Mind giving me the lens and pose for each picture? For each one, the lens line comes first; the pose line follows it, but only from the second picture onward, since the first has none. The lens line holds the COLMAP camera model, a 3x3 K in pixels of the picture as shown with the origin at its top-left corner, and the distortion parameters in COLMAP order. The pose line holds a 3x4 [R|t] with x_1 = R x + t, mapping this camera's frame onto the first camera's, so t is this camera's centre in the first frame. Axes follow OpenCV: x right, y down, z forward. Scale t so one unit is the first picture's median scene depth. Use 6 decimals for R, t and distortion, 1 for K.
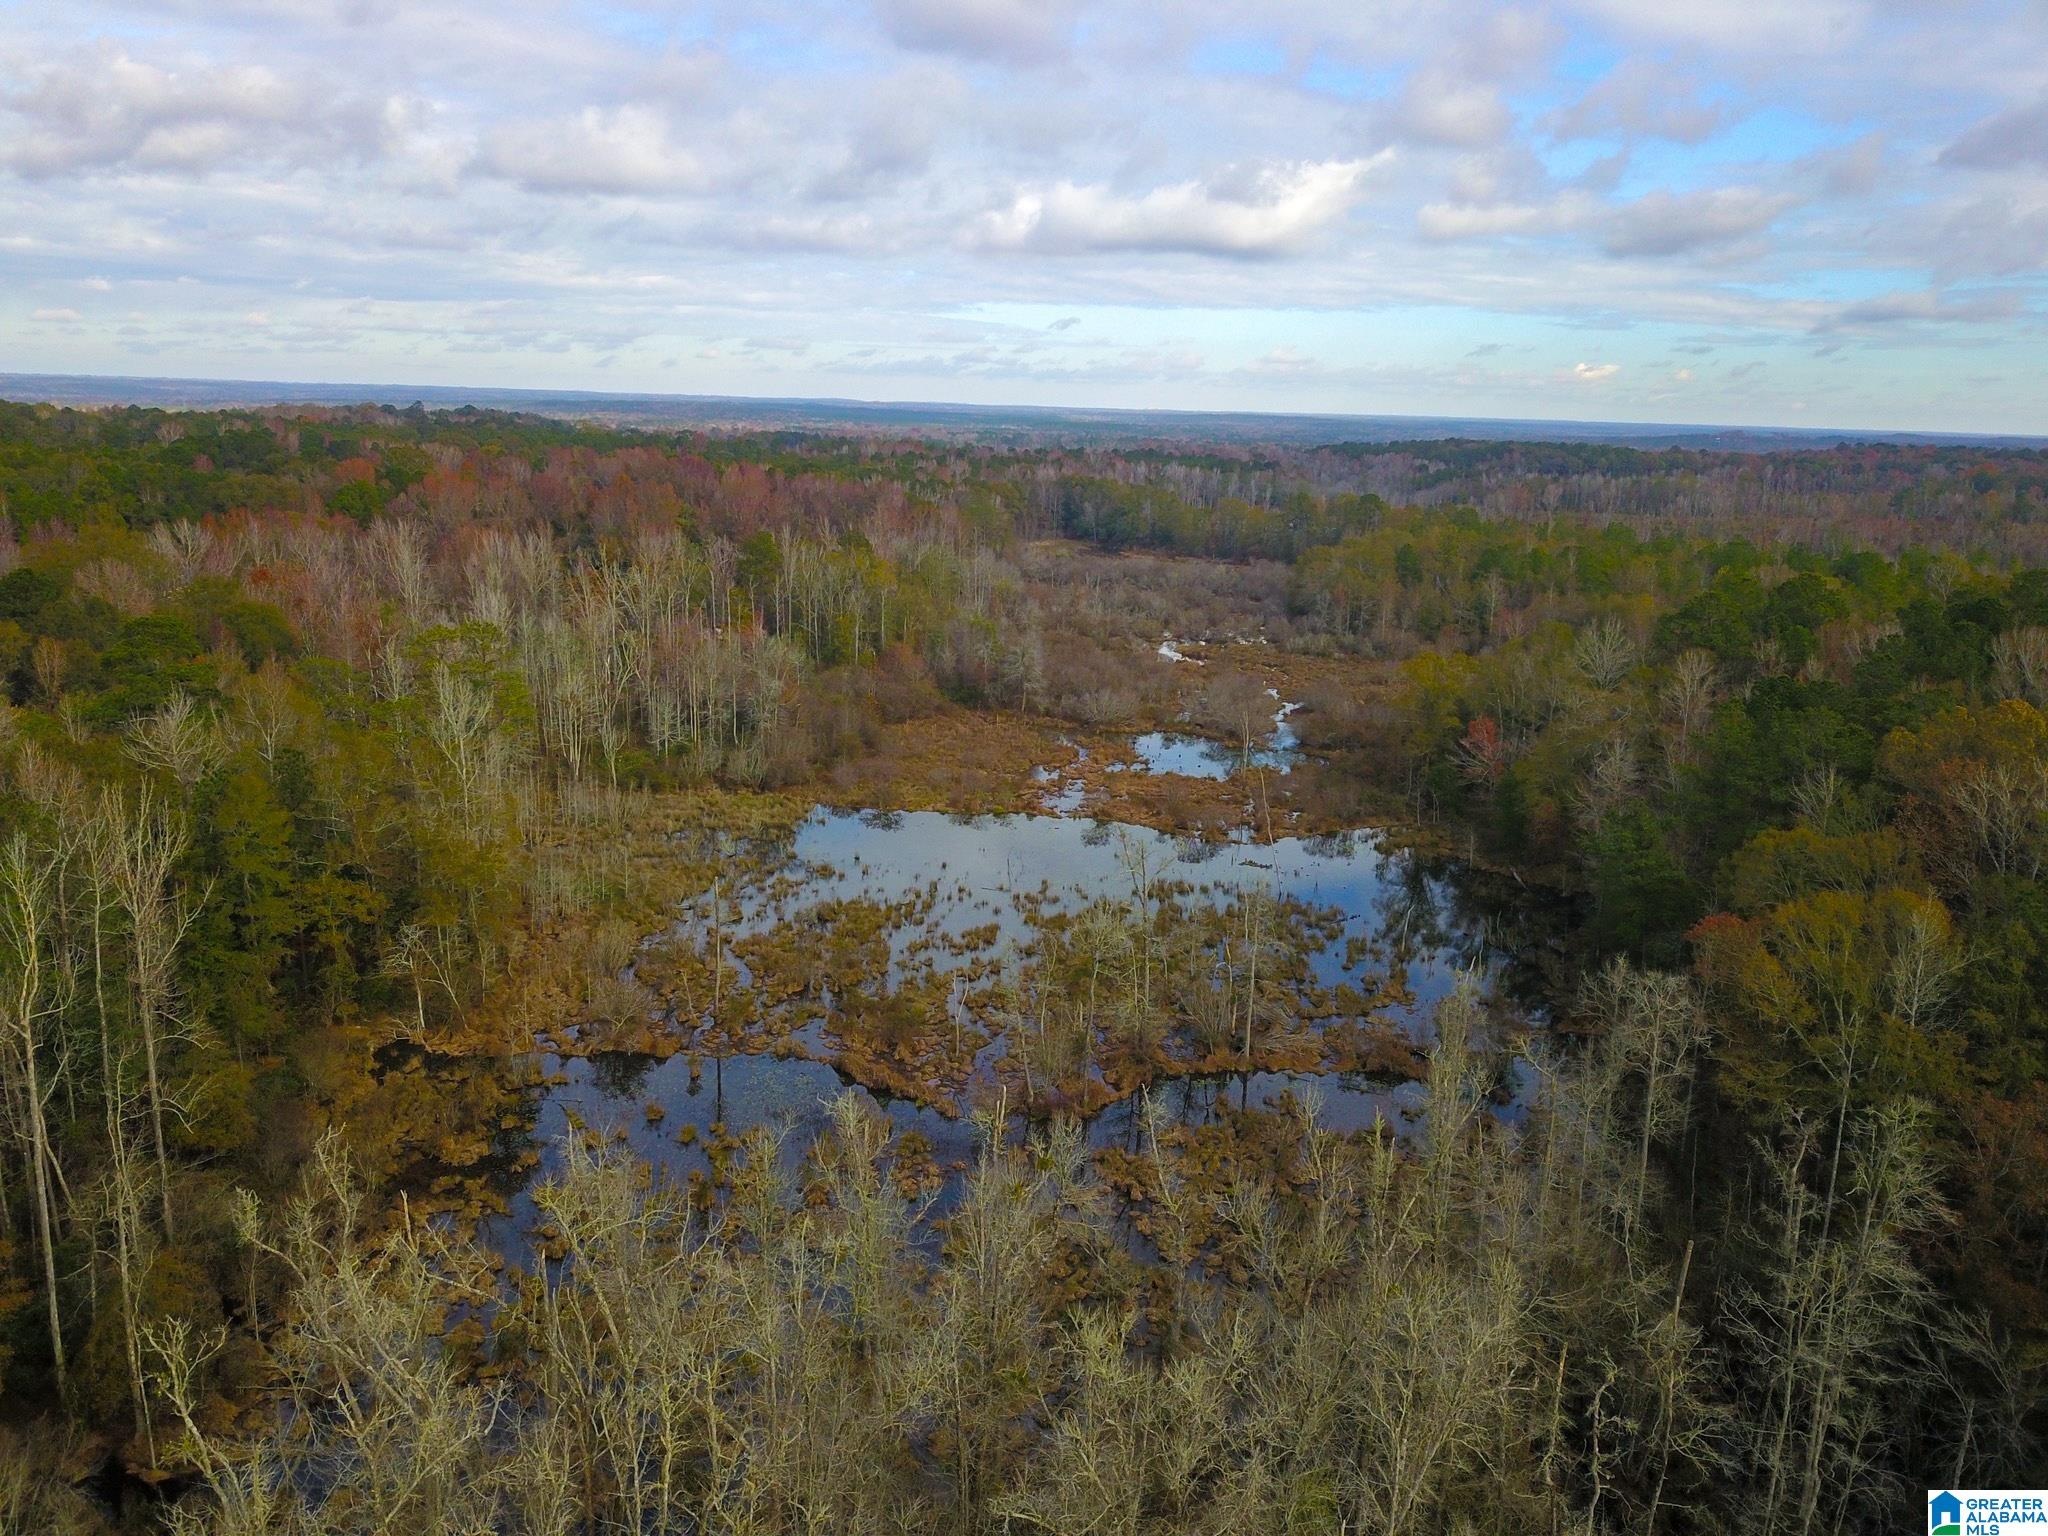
lens RADIAL K [[1557.4, 0, 1024.0], [0, 1557.4, 768.0], [0, 0, 1]] dist [0.041902, -0.059498]
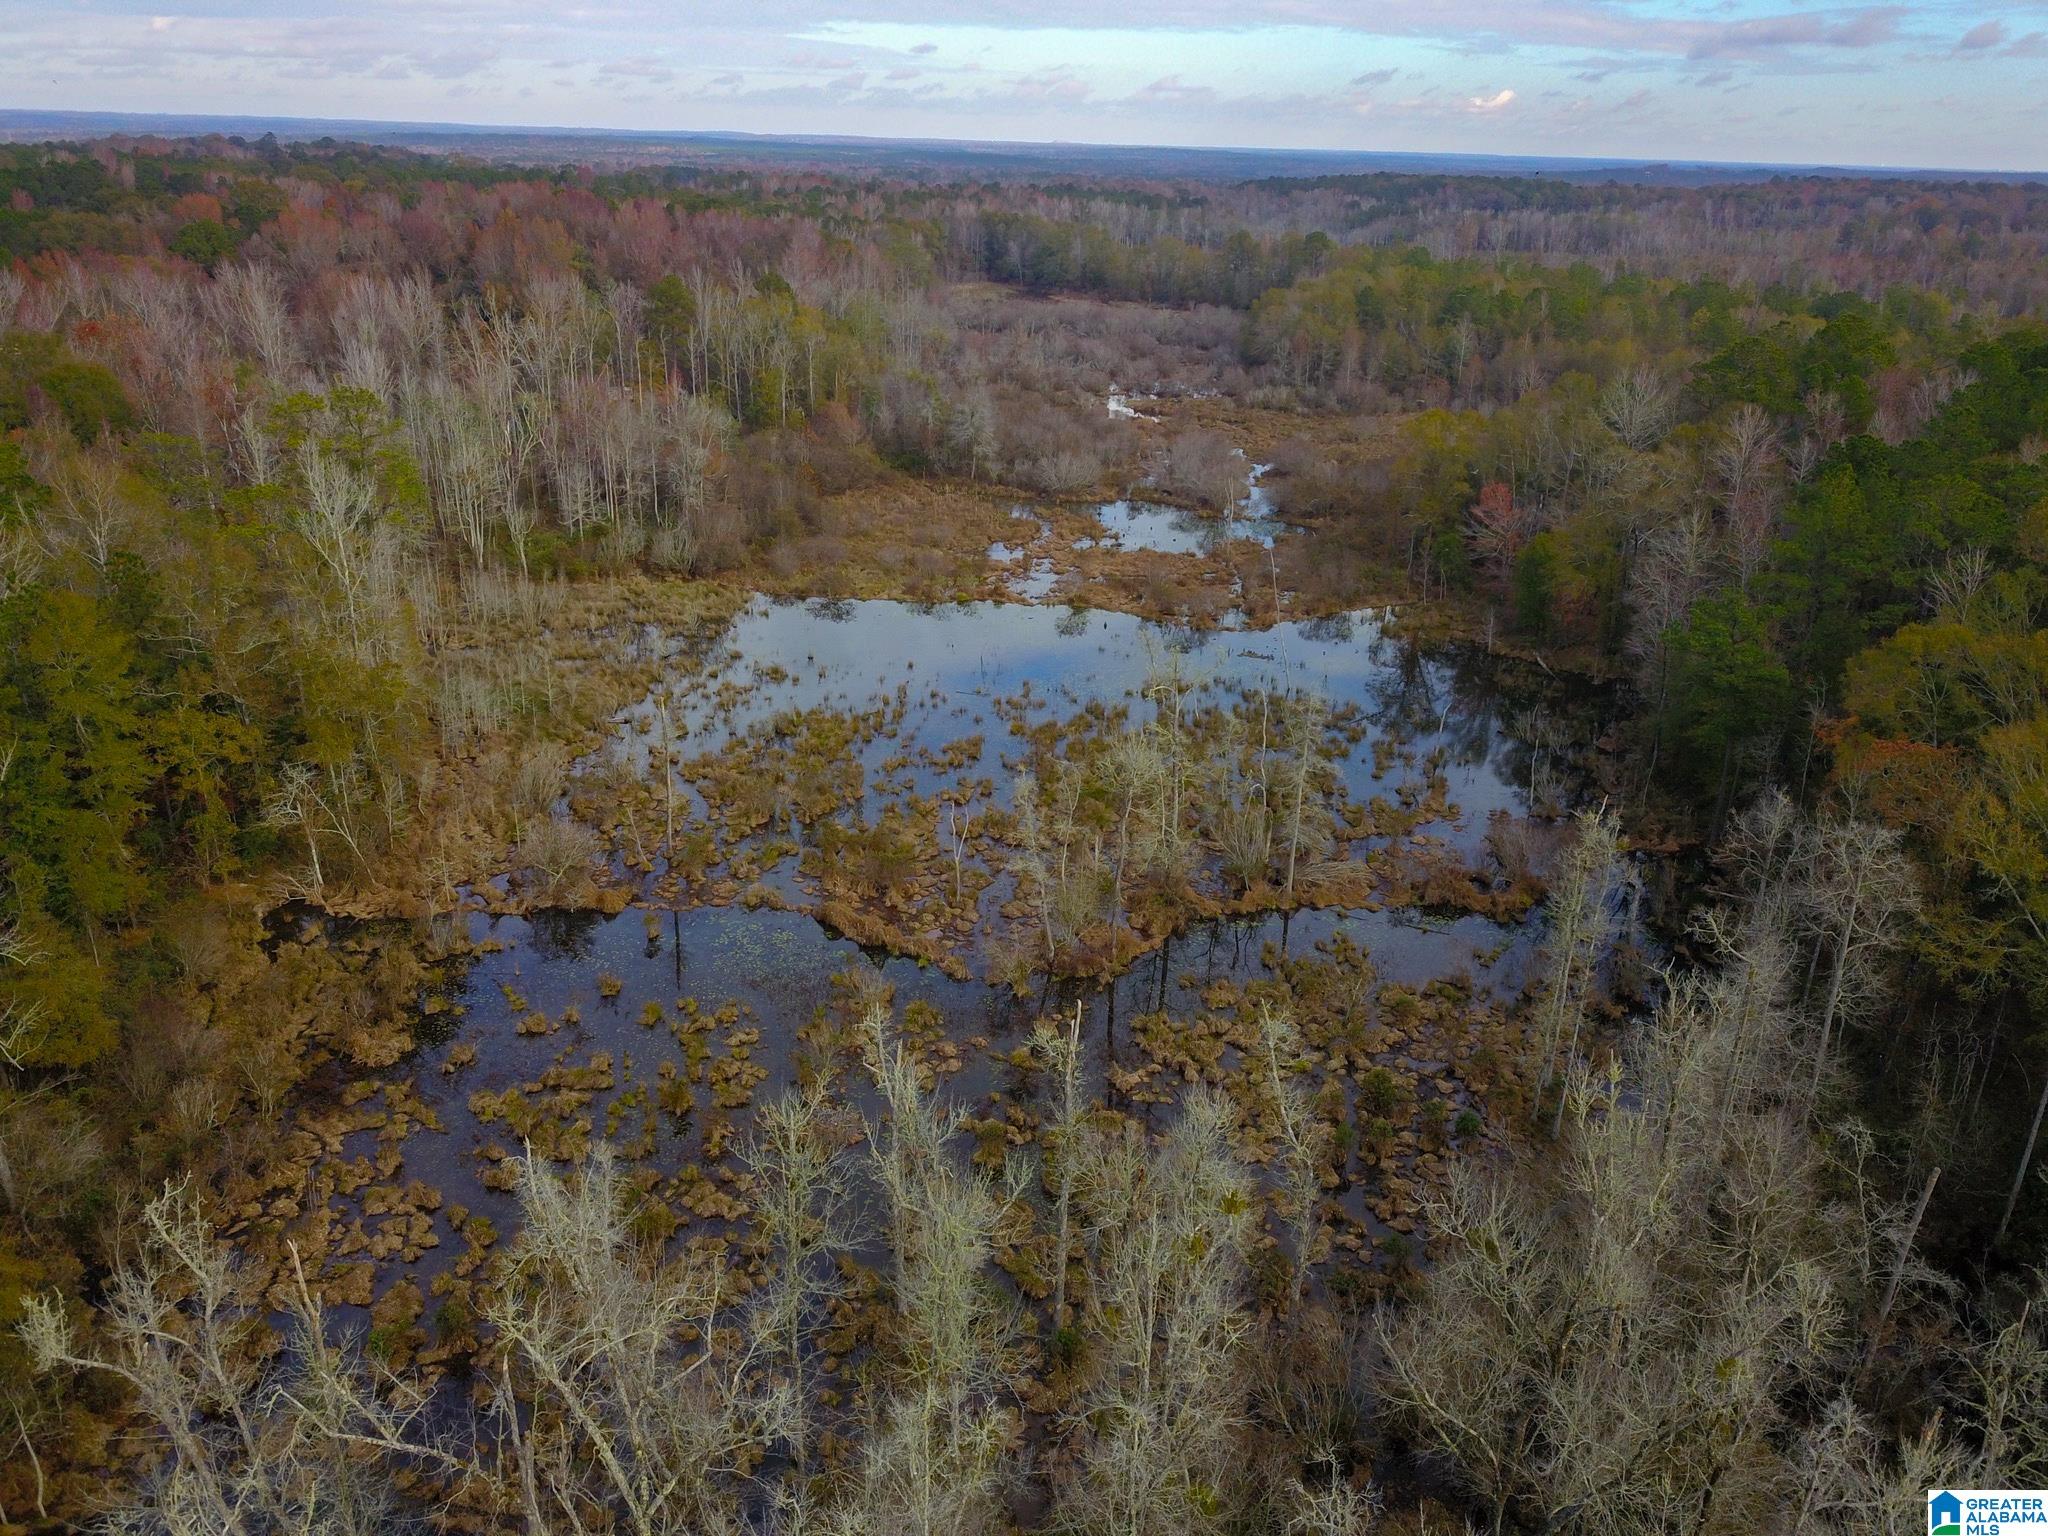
lens RADIAL K [[1557.4, 0, 1024.0], [0, 1557.4, 768.0], [0, 0, 1]] dist [0.041902, -0.059498]
pose [[0.998312, -0.023327, 0.053185, -0.031402], [0.014890, 0.987983, 0.153842, -0.012656], [-0.056135, -0.152791, 0.986663, 0.099110]]
